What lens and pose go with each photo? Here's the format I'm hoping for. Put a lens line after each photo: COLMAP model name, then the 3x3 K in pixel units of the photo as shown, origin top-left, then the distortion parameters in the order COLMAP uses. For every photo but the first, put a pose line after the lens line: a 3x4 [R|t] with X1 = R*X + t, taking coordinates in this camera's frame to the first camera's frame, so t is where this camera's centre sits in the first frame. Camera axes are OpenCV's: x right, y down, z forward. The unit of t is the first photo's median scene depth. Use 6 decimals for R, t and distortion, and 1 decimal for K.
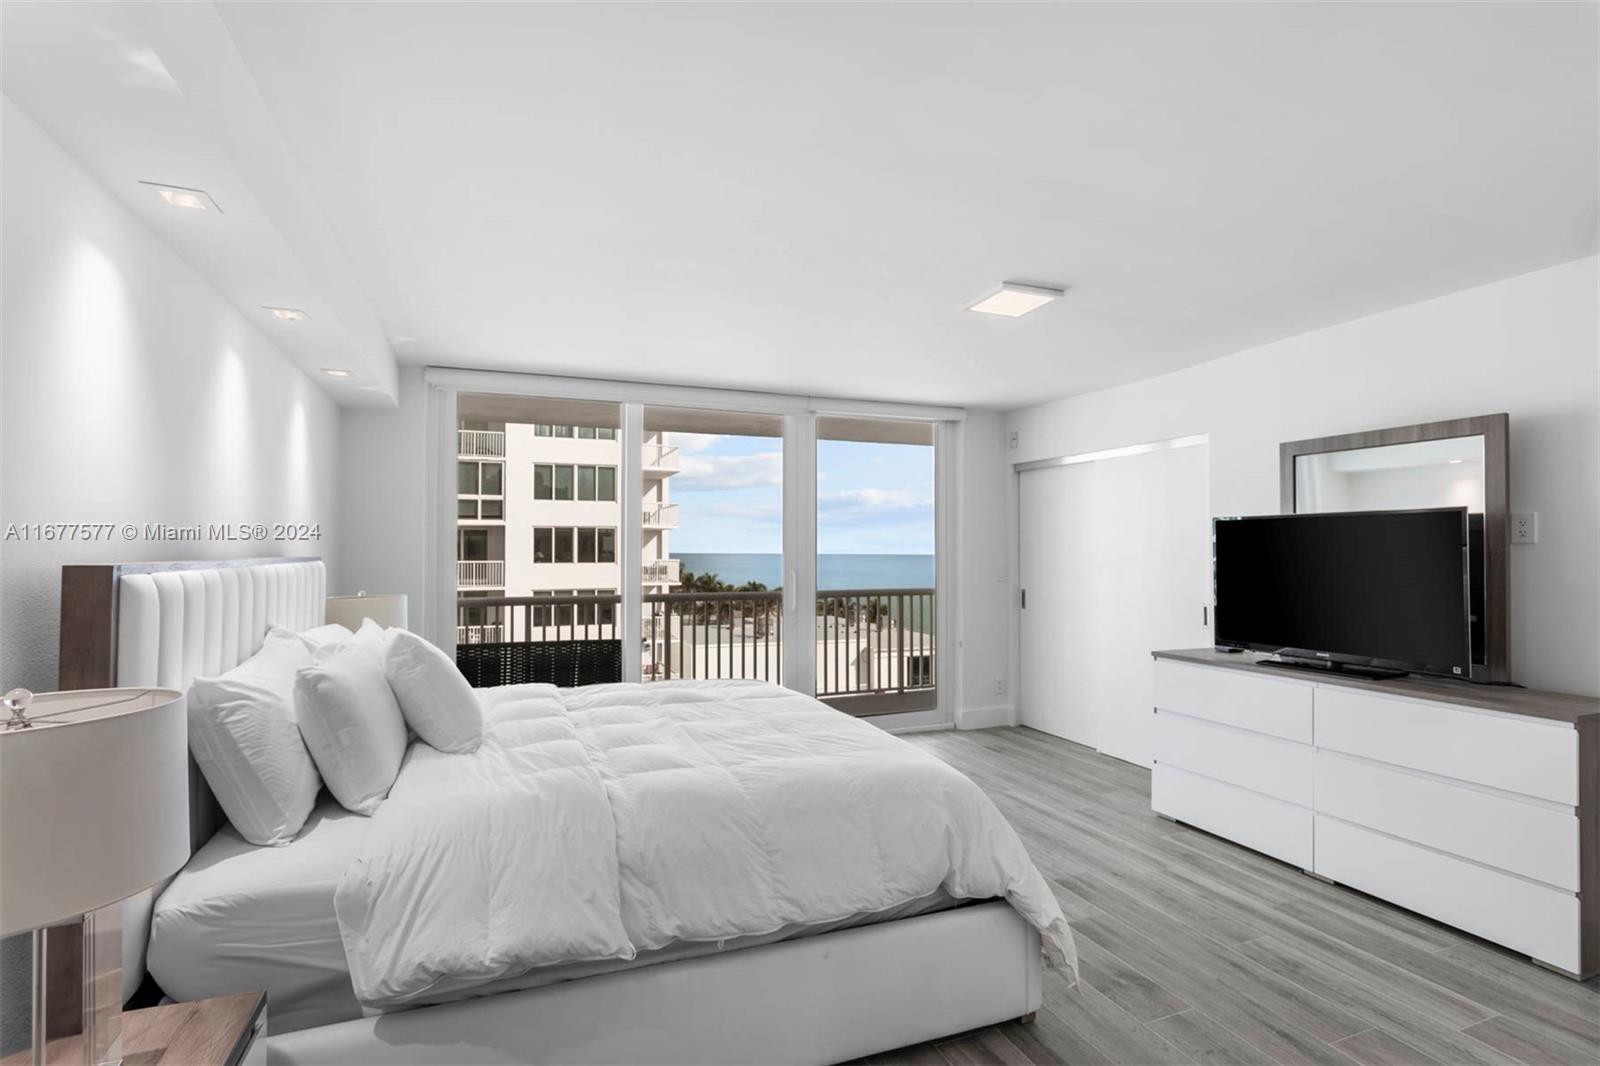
lens RADIAL K [[769.9, 0, 800.0], [0, 769.9, 533.0], [0, 0, 1]] dist [0.000208, -0.000291]
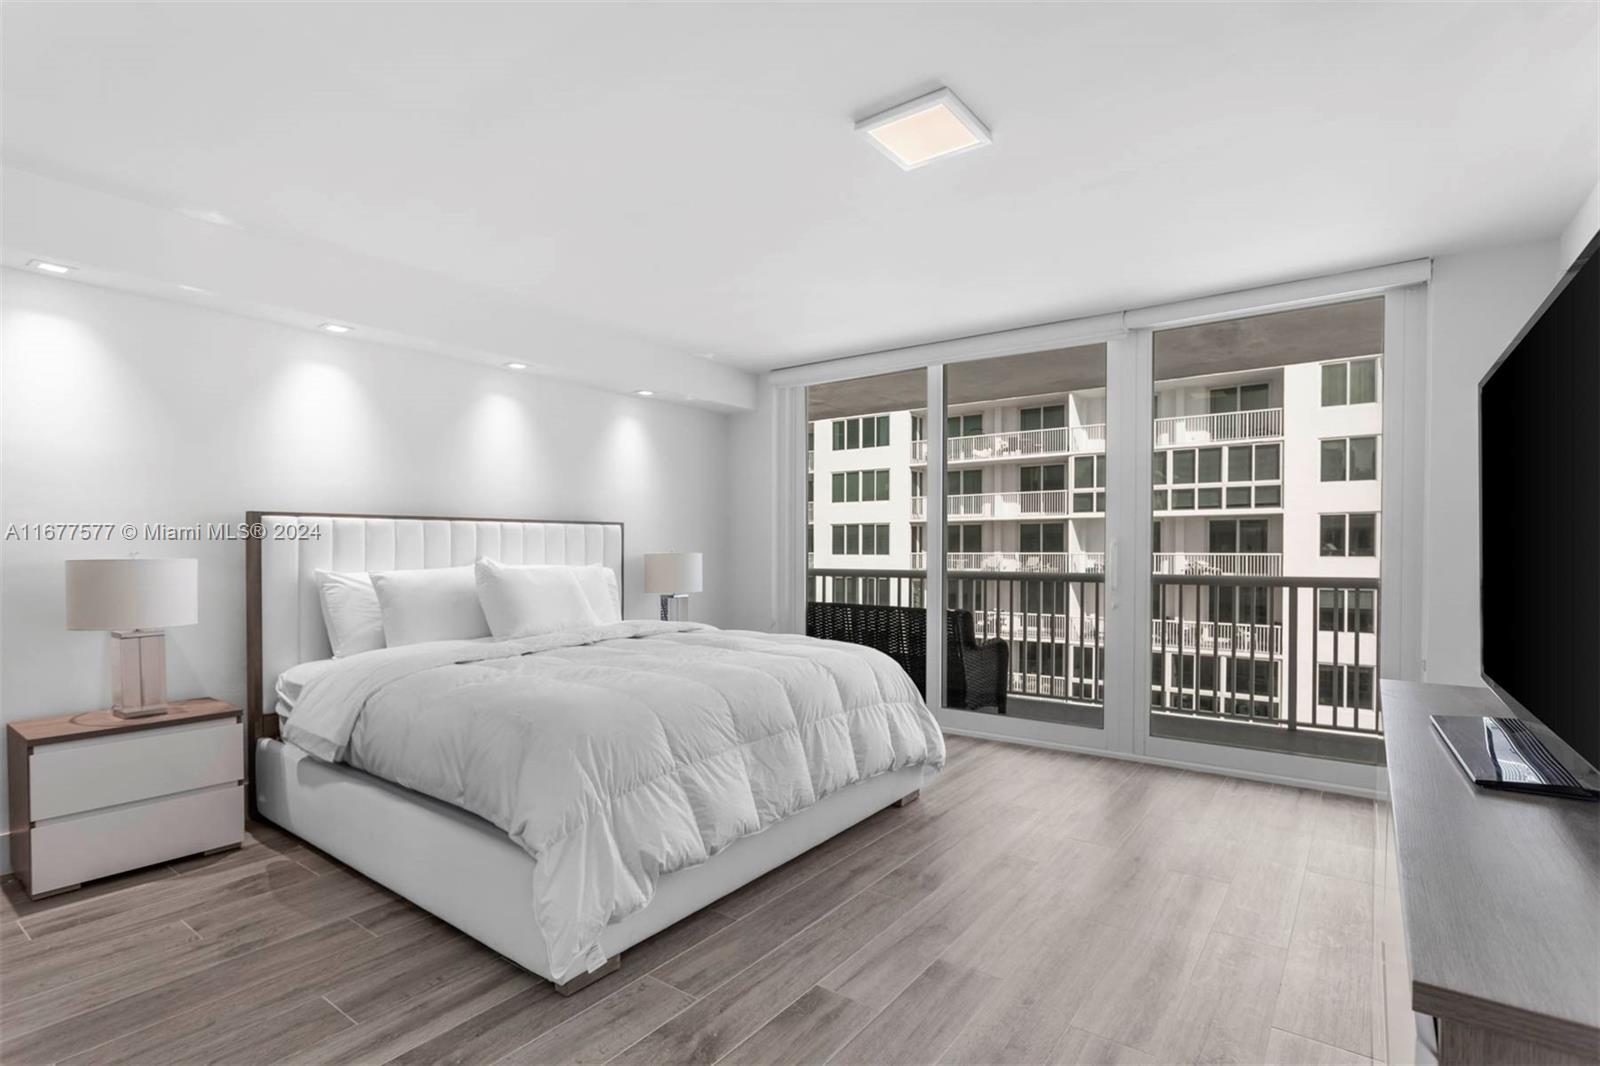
lens RADIAL K [[785.6, 0, 798.3], [0, 785.6, 548.0], [0, 0, 1]] dist [-0.002161, 0.000205]
pose [[0.525215, 0.000487, -0.850969, 0.090633], [0.019615, 0.999727, 0.012679, 0.007399], [0.850744, -0.023351, 0.525062, 0.056071]]
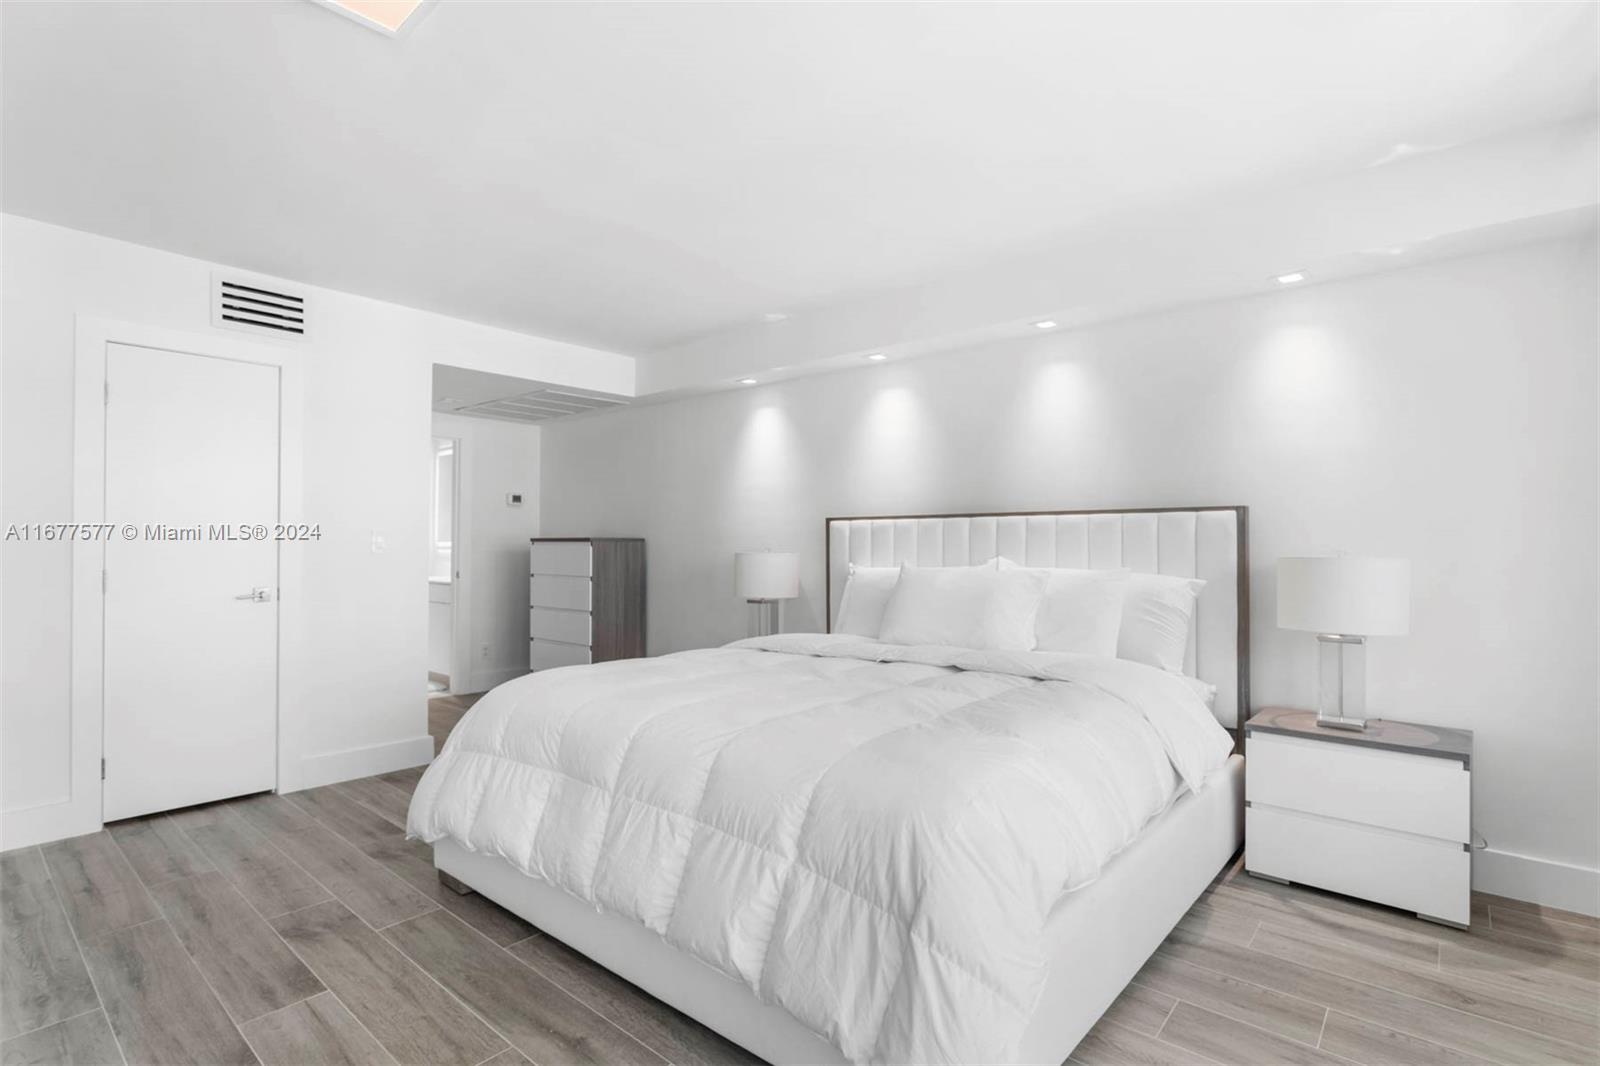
lens RADIAL K [[769.9, 0, 800.0], [0, 769.9, 533.0], [0, 0, 1]] dist [0.000208, -0.000291]
pose [[-0.889159, -0.010254, -0.457484, 0.026577], [0.006161, 0.999390, -0.034375, 0.009928], [0.457558, -0.033384, -0.888553, 0.173074]]
